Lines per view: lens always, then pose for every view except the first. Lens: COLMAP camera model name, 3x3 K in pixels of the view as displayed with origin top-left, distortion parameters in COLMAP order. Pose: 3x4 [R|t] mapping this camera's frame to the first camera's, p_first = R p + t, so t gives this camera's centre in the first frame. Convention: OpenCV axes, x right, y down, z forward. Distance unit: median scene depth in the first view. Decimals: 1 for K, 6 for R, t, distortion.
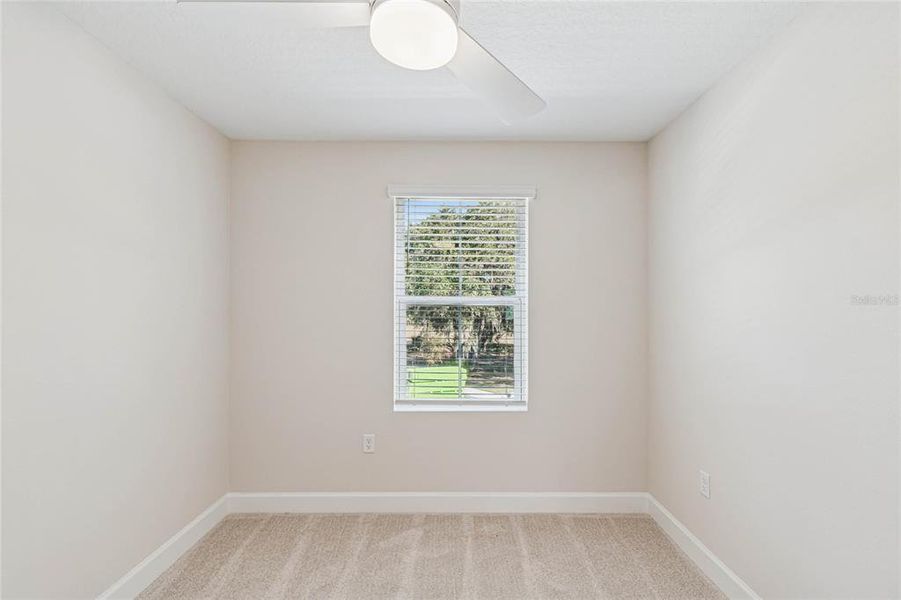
lens RADIAL K [[401.0, 0, 454.1], [0, 401.0, 304.9], [0, 0, 1]] dist [0.002952, -0.001654]
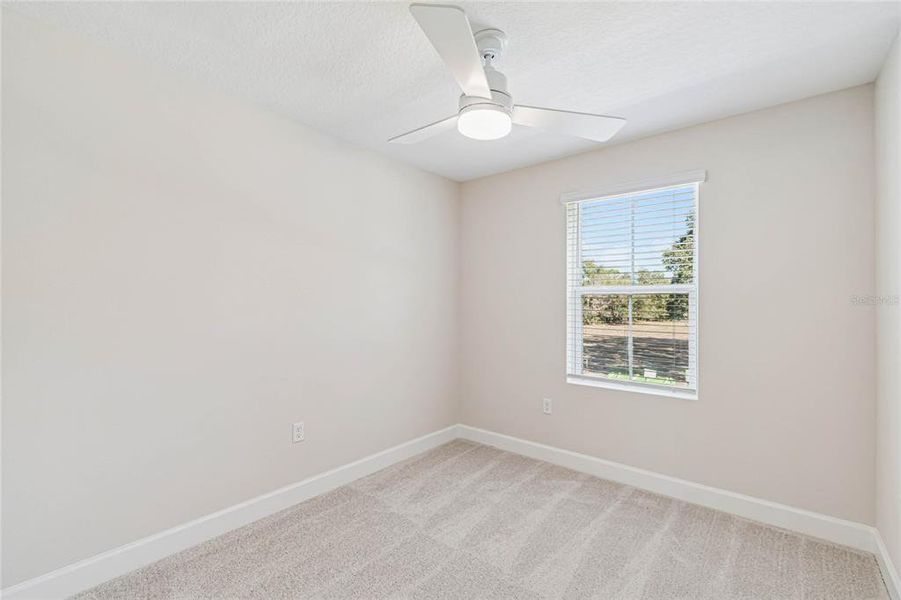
lens RADIAL K [[401.0, 0, 451.7], [0, 401.0, 301.2], [0, 0, 1]] dist [0.002952, -0.001654]
pose [[0.763044, -0.003972, -0.646334, 0.370151], [-0.000964, 0.999973, -0.007283, 0.032338], [0.646346, 0.006180, 0.763020, -0.138579]]
